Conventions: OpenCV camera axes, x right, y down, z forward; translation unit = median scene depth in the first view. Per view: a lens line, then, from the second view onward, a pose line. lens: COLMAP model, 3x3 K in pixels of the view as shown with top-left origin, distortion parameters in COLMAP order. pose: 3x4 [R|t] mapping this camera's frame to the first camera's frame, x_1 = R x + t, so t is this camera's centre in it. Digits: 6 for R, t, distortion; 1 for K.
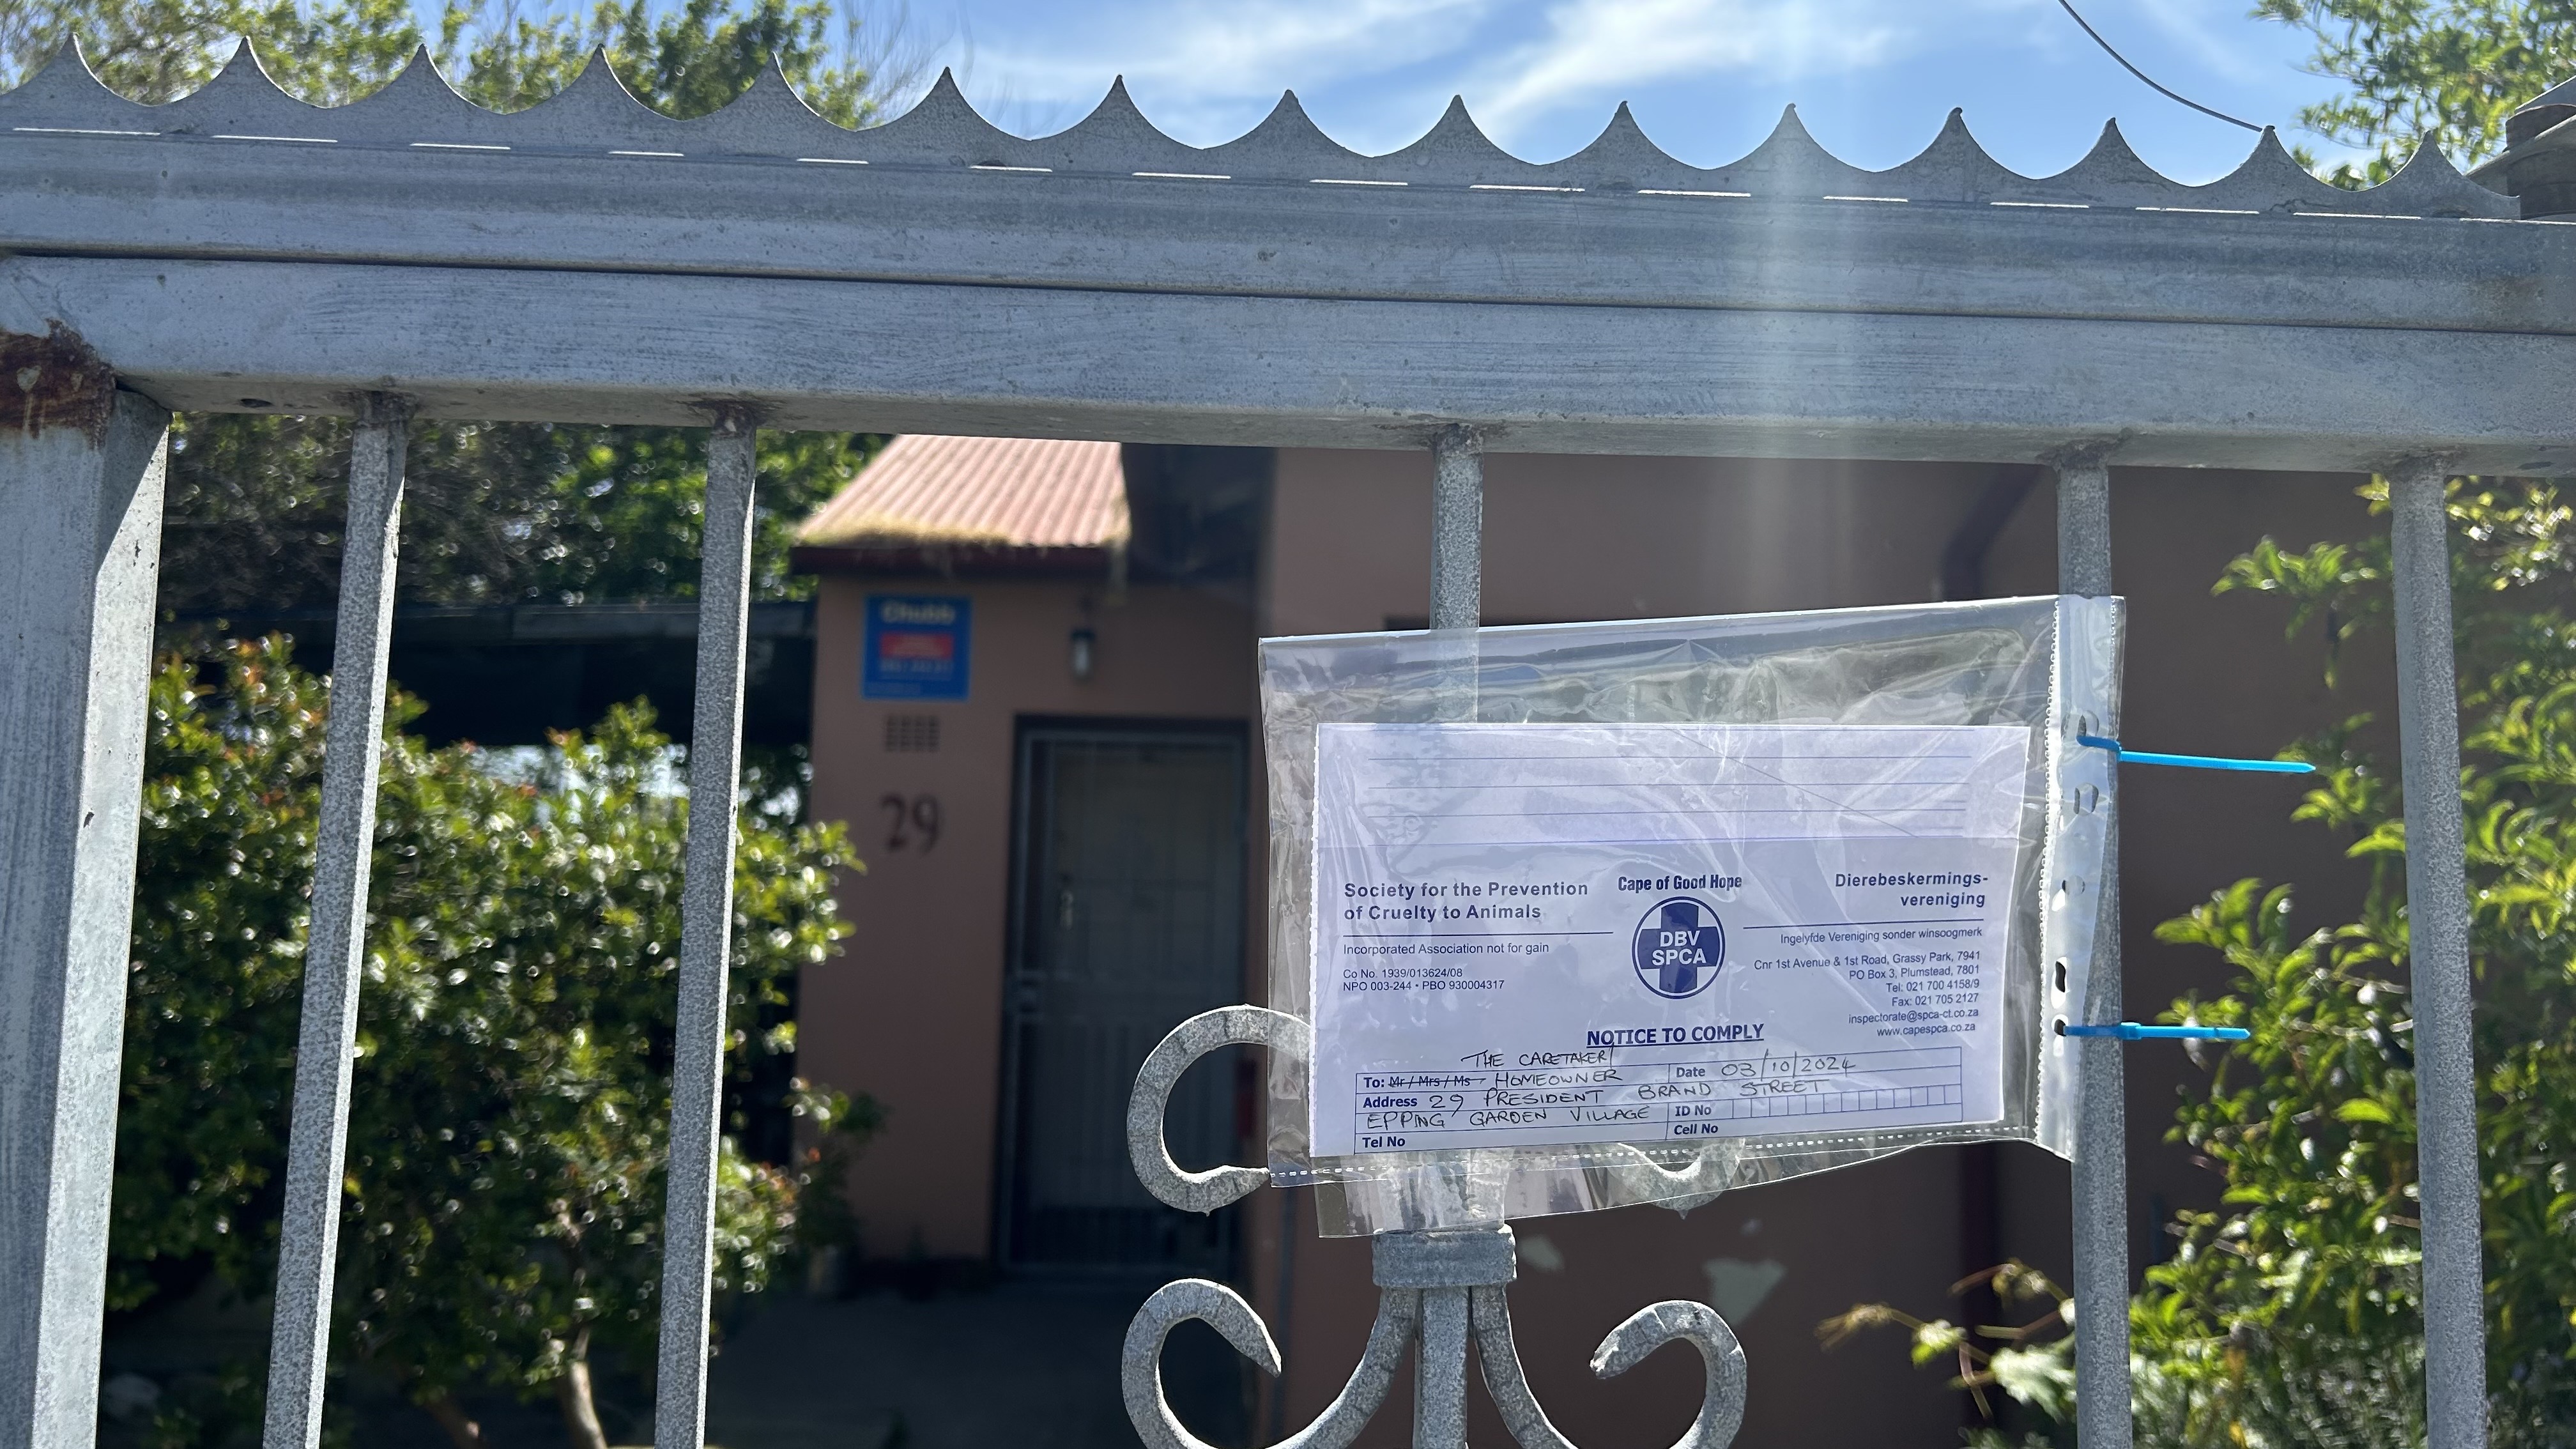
lens RADIAL K [[1943.3, 0, 1283.8], [0, 1943.3, 699.7], [0, 0, 1]] dist [0.041765, -0.061519]
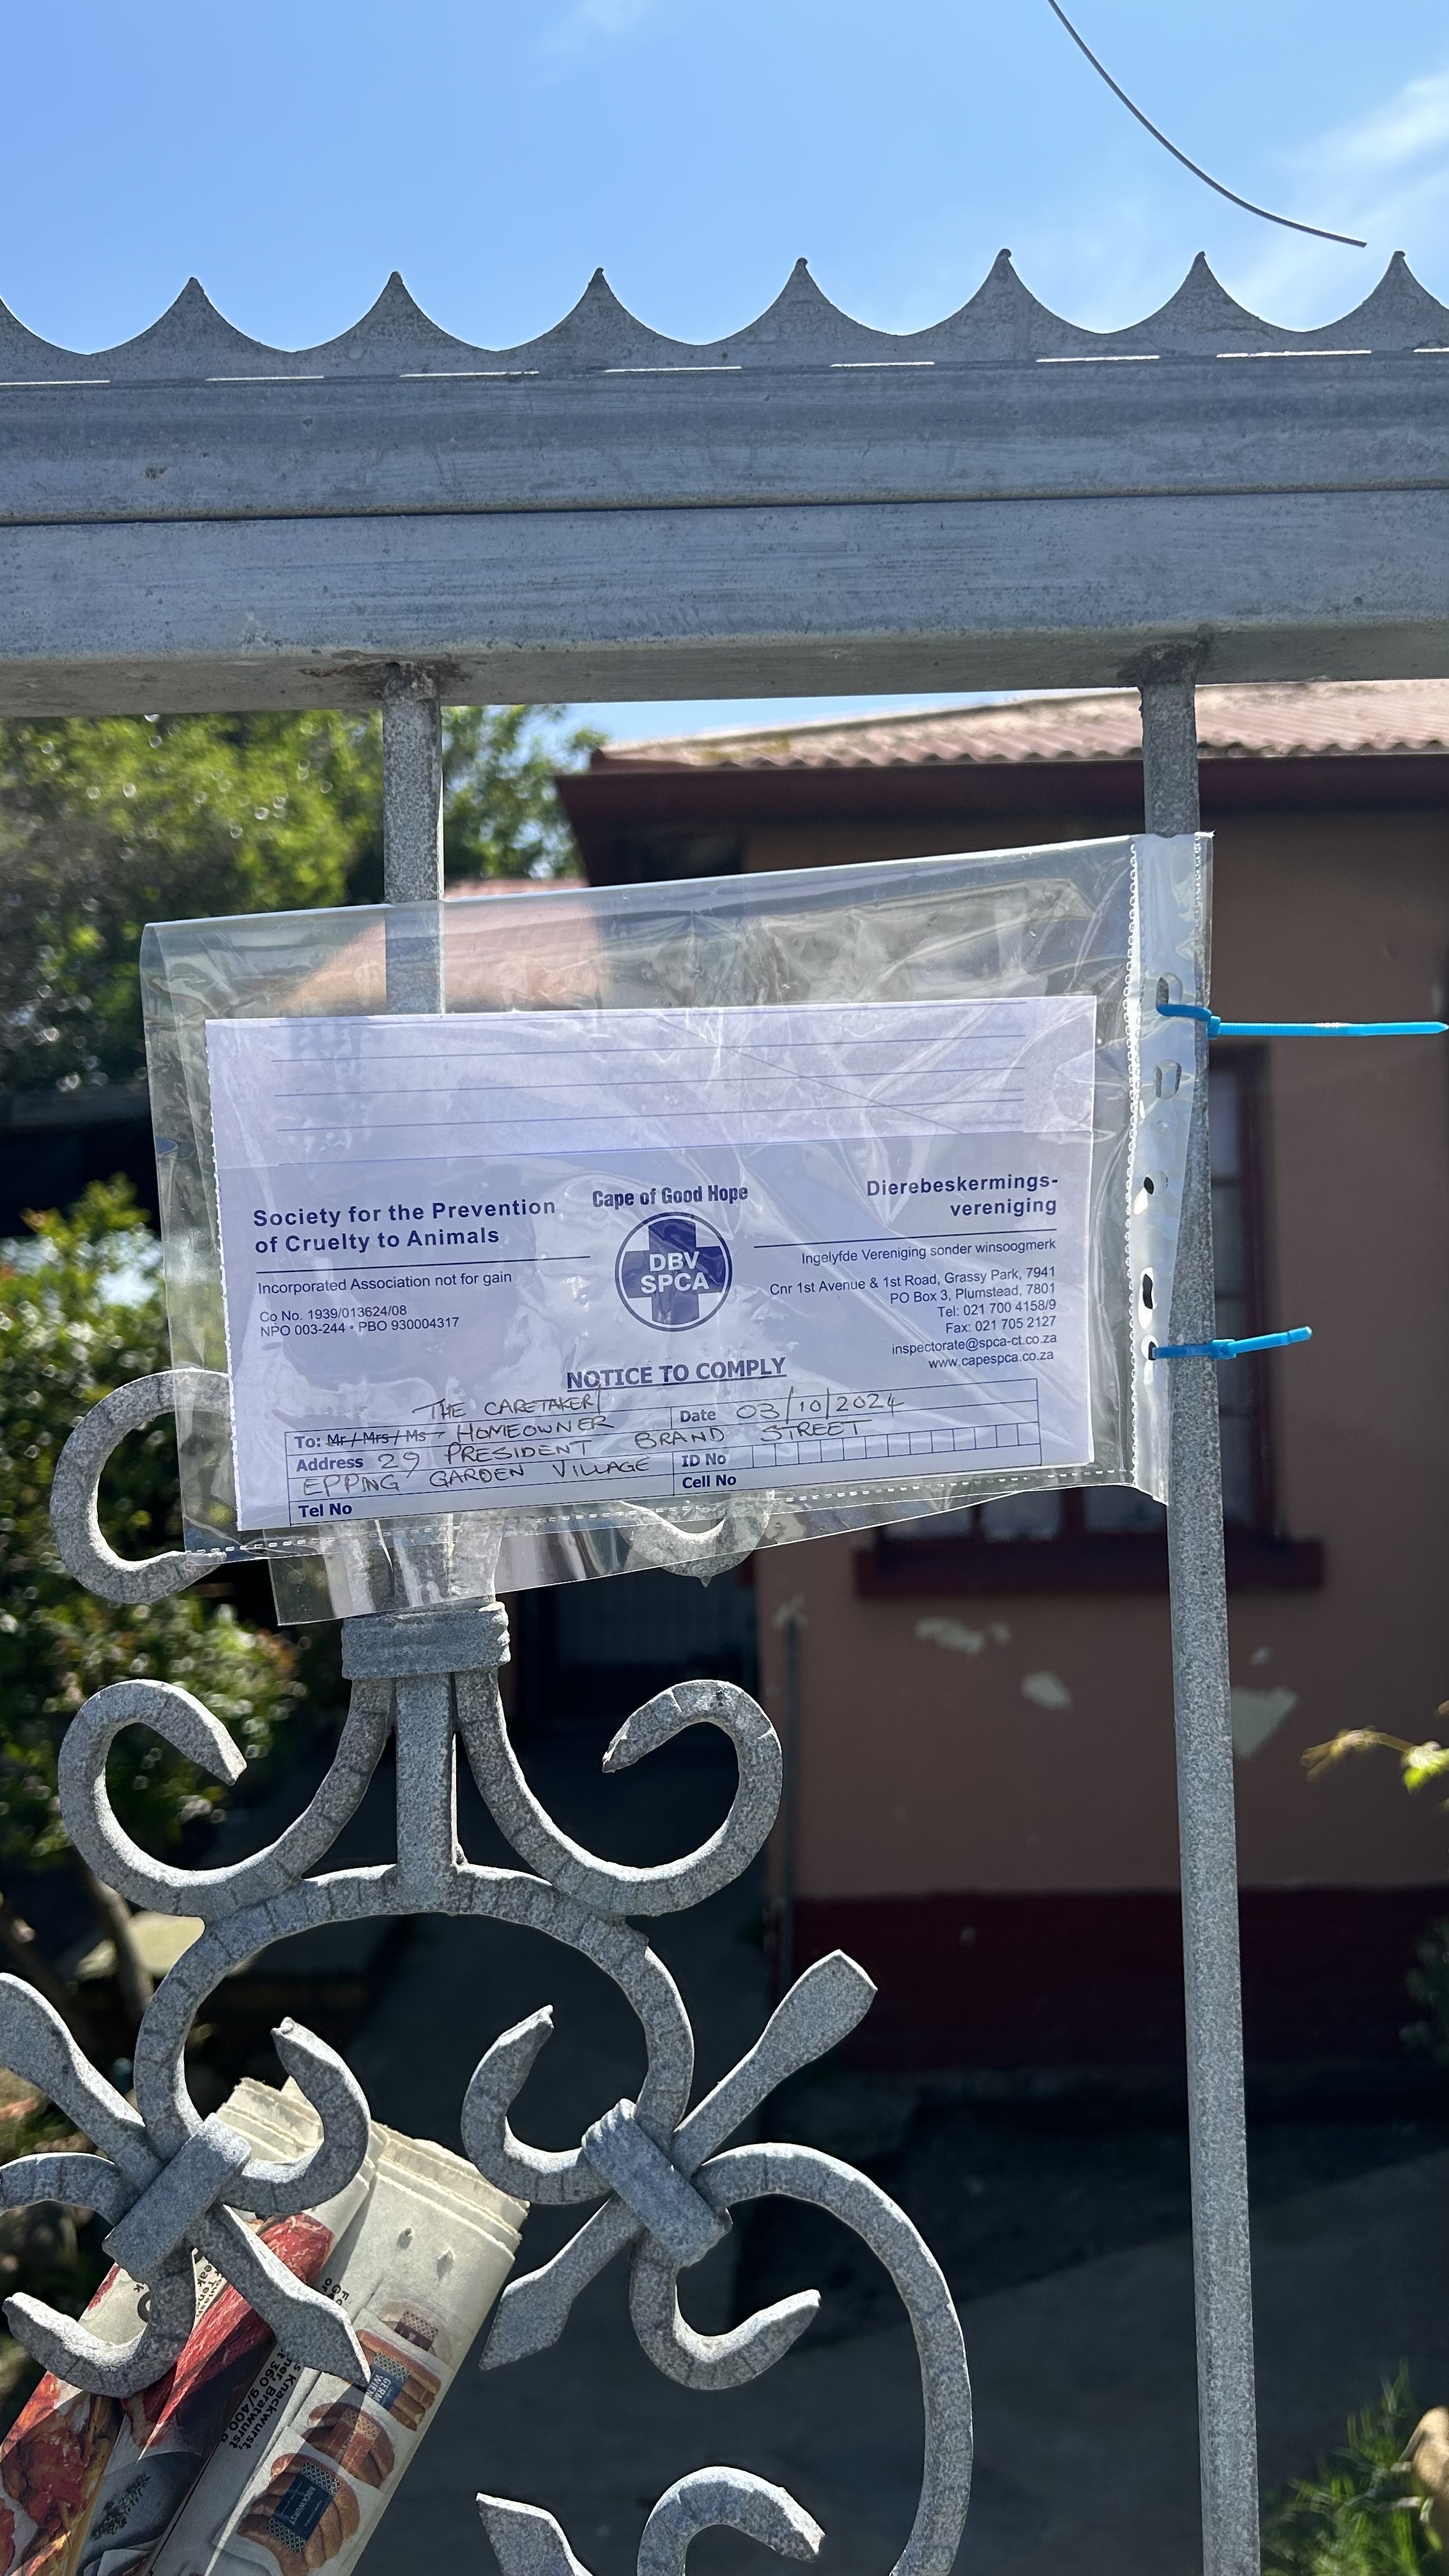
lens RADIAL K [[1943.3, 0, 740.6], [0, 1943.3, 1286.2], [0, 0, 1]] dist [0.041765, -0.061519]
pose [[0.997845, -0.044888, -0.047855, 0.262316], [0.047756, 0.997020, 0.060579, 0.080377], [0.044993, -0.062734, 0.997016, 0.149687]]
